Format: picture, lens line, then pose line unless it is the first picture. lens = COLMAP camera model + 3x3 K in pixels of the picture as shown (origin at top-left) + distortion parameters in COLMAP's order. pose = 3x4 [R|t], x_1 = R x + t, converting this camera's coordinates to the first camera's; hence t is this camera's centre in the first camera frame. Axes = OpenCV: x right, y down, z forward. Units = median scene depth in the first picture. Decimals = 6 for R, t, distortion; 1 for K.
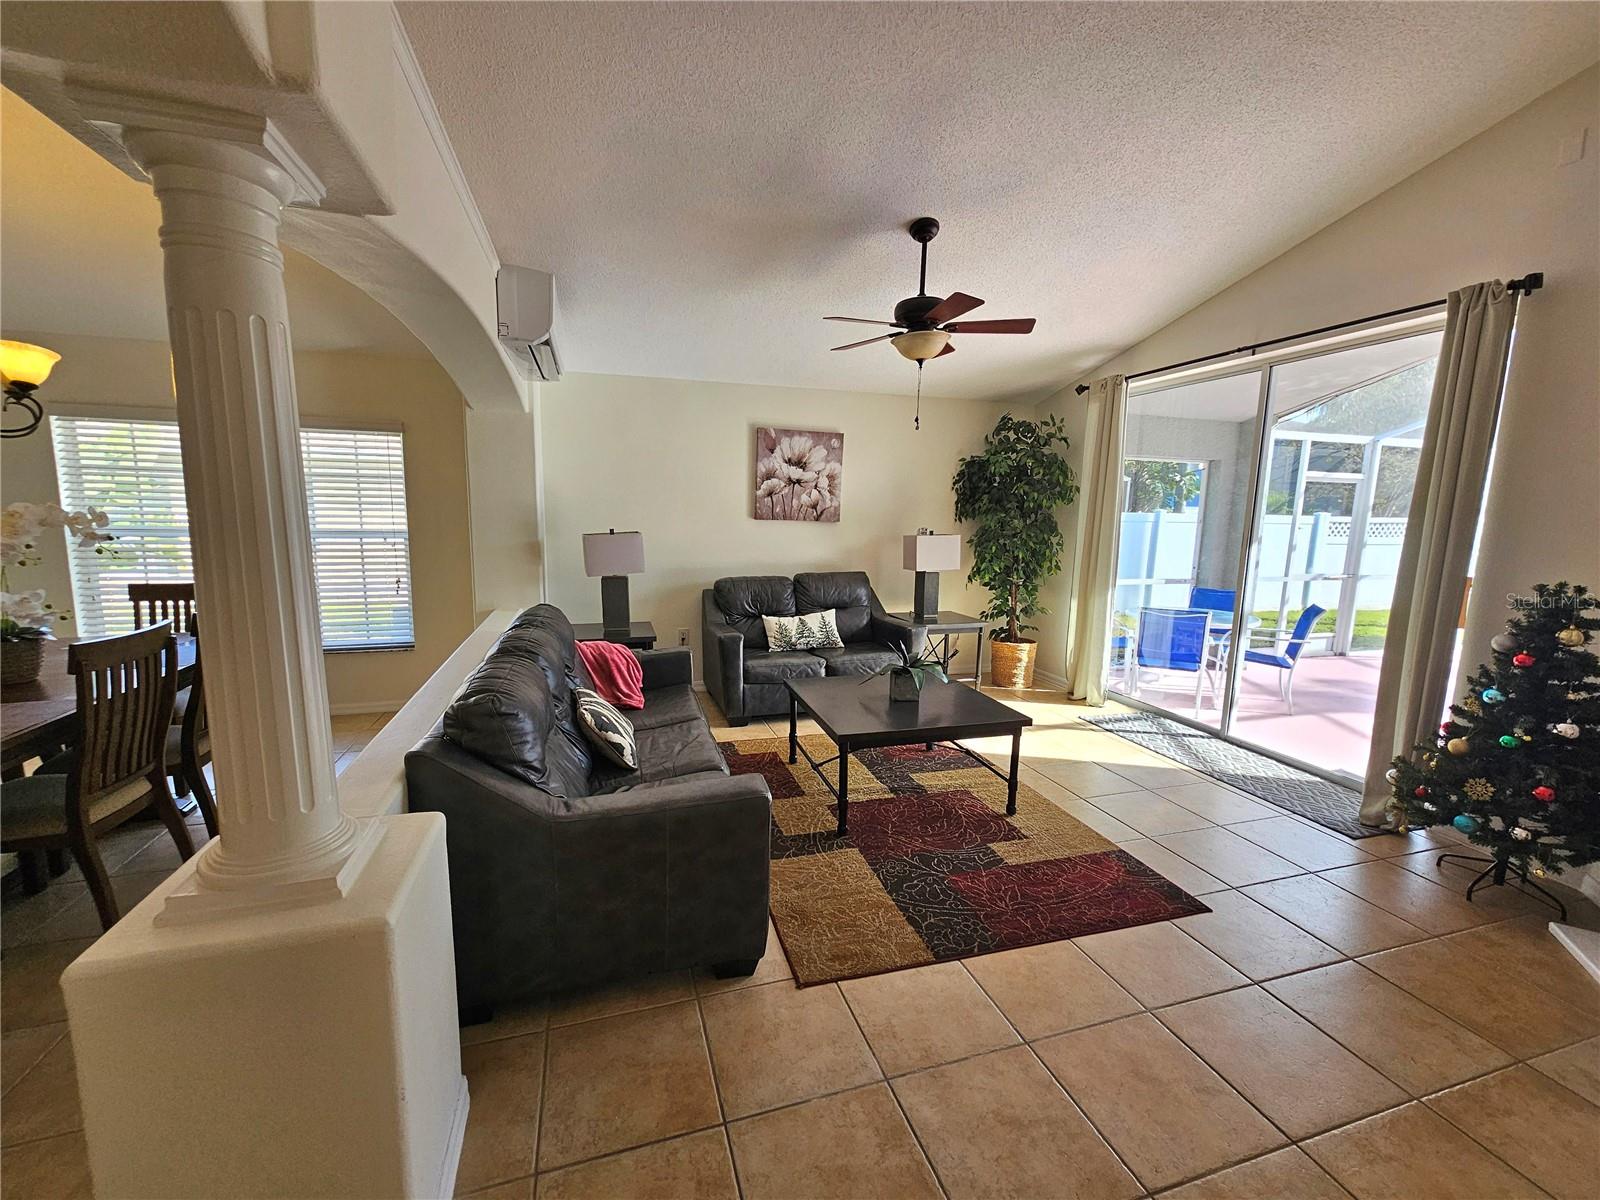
lens RADIAL K [[656.9, 0, 795.3], [0, 656.9, 603.9], [0, 0, 1]] dist [0.001042, -0.000247]
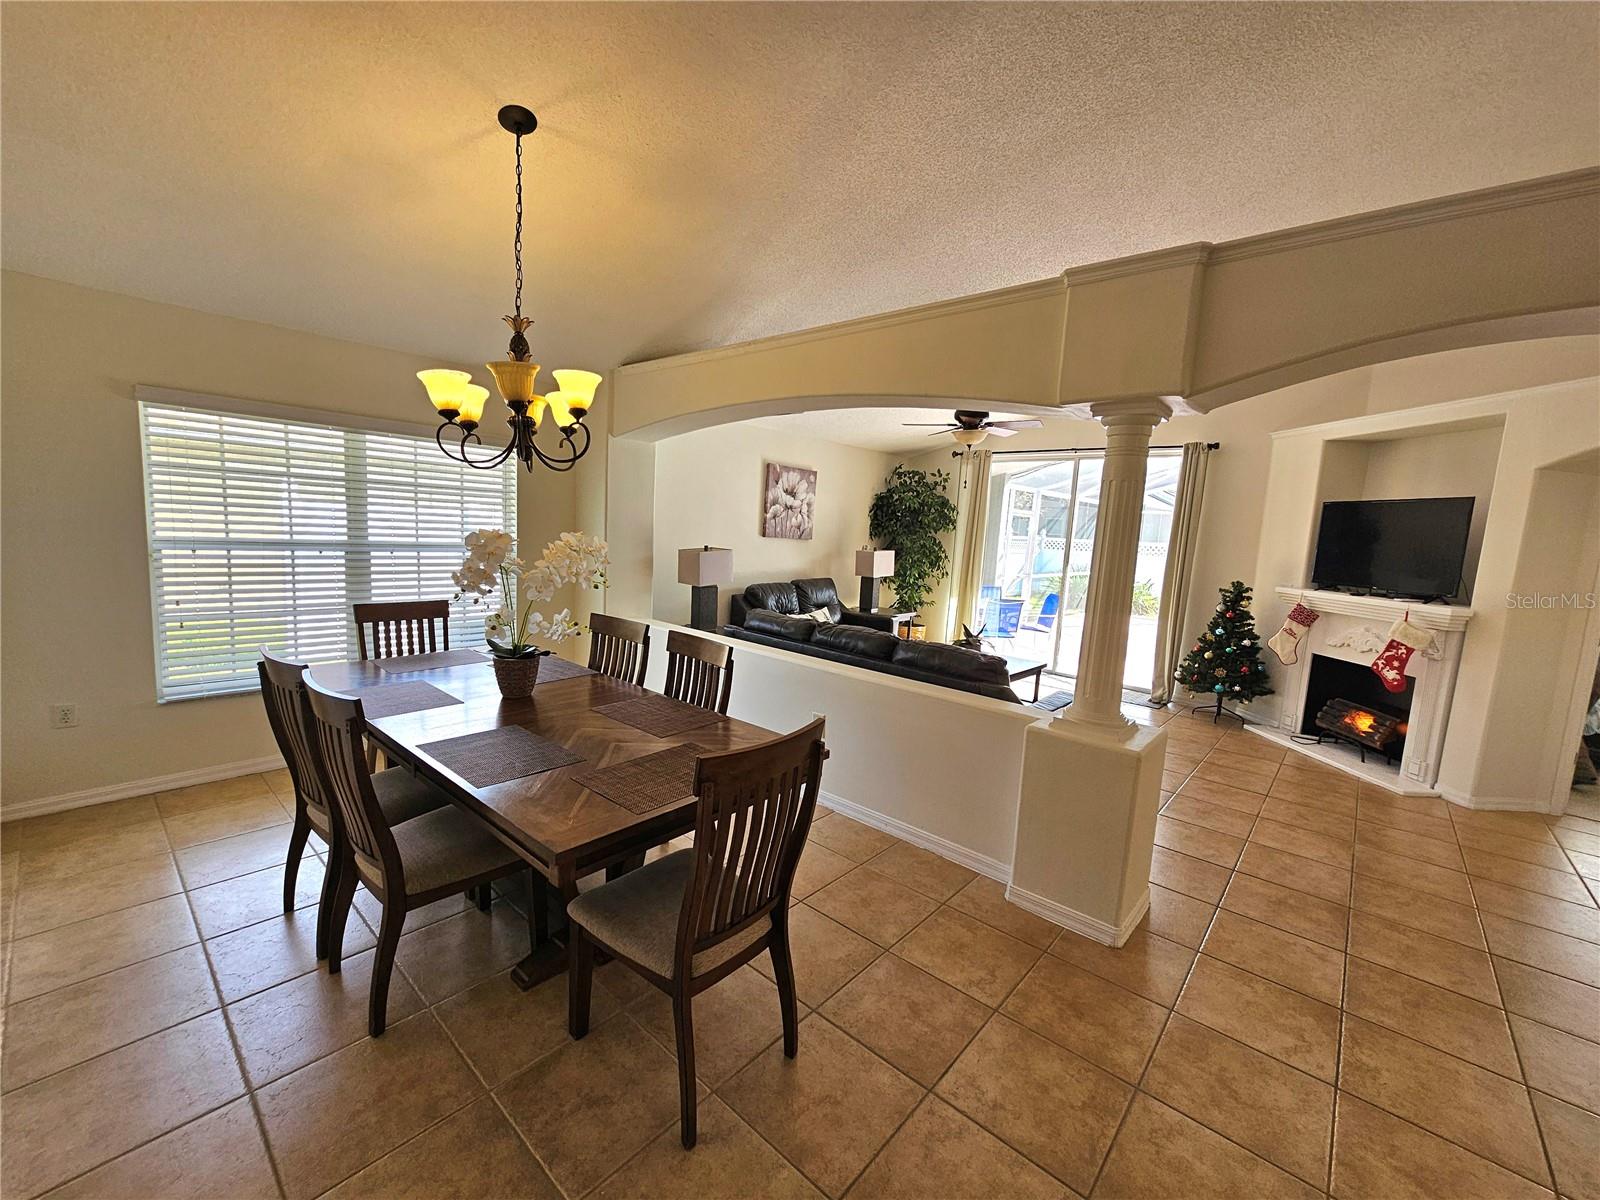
lens RADIAL K [[654.8, 0, 793.6], [0, 654.8, 610.4], [0, 0, 1]] dist [-0.000717, -0.000285]
pose [[0.853647, -0.039306, 0.519366, -0.670681], [0.033965, 0.999227, 0.019797, -0.013324], [-0.519743, 0.000740, 0.854323, -0.081346]]
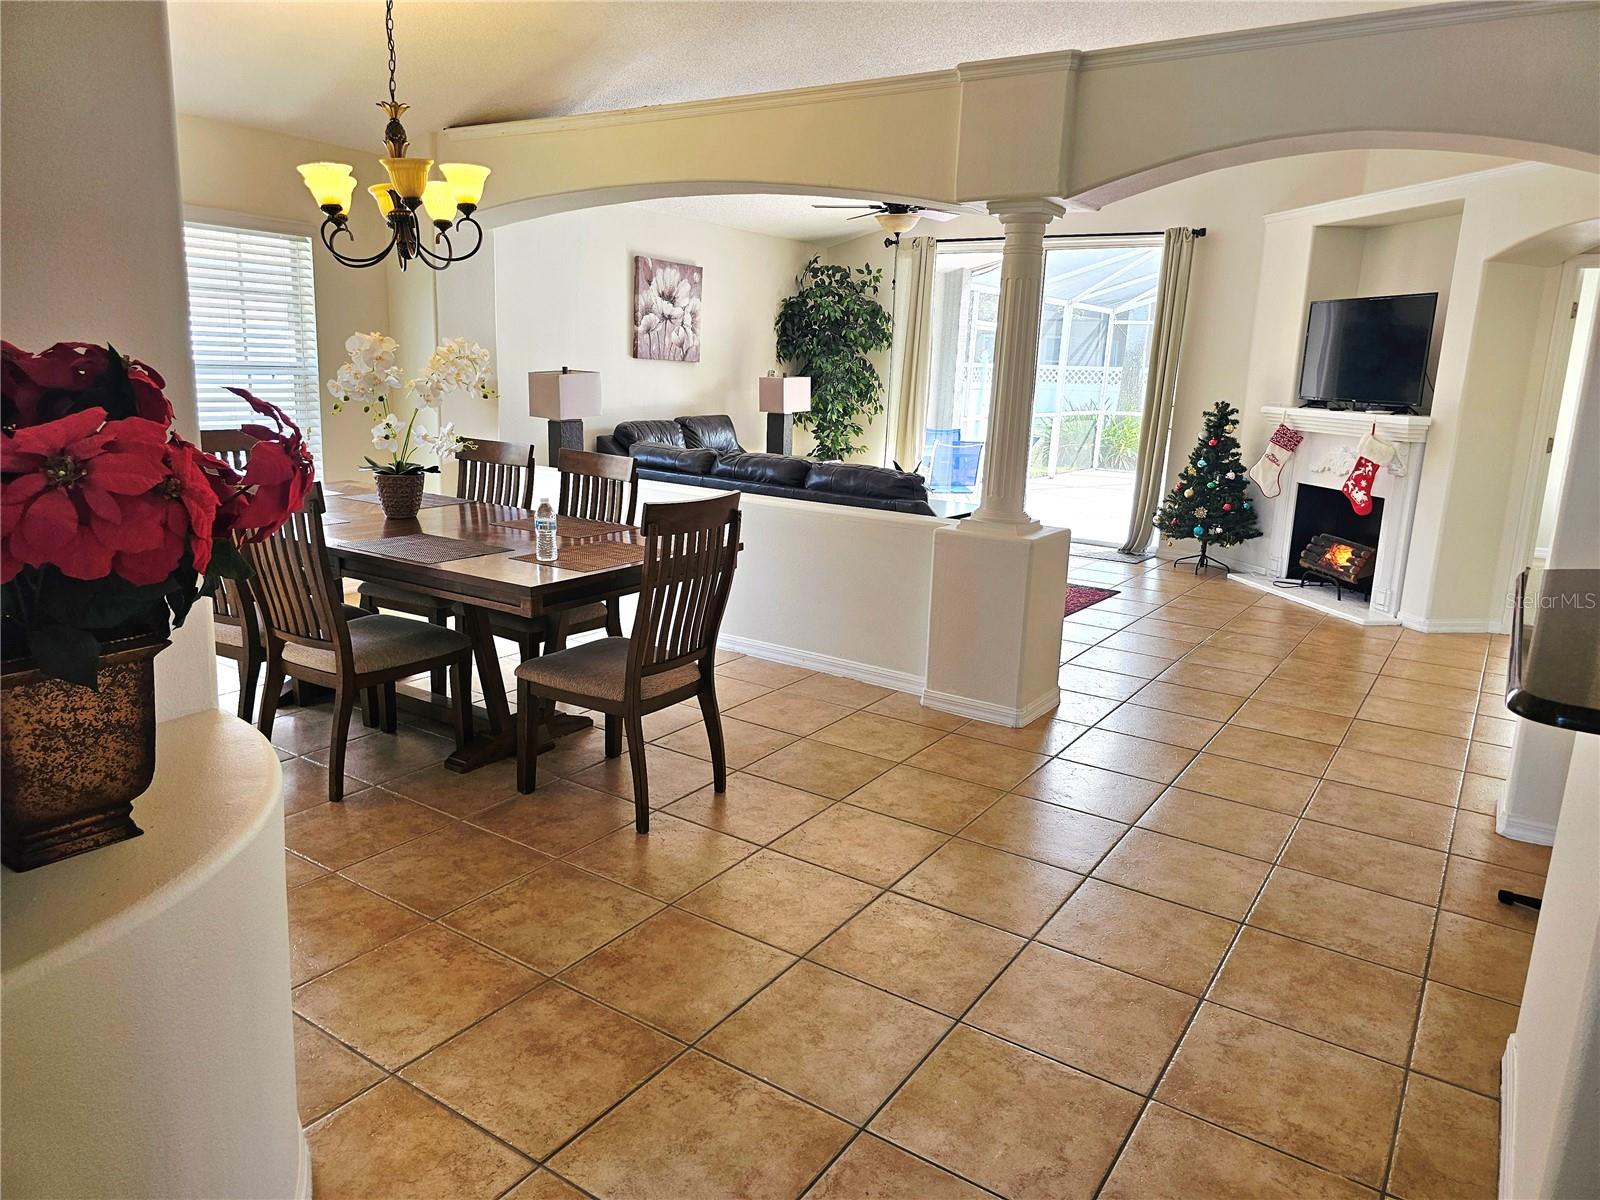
lens RADIAL K [[1073.7, 0, 808.4], [0, 1073.7, 590.2], [0, 0, 1]] dist [0.095678, -0.150349]
pose [[0.771997, -0.117820, 0.624611, -0.873385], [0.062553, 0.991983, 0.109804, 0.043460], [-0.632541, -0.045697, 0.773178, -0.343299]]
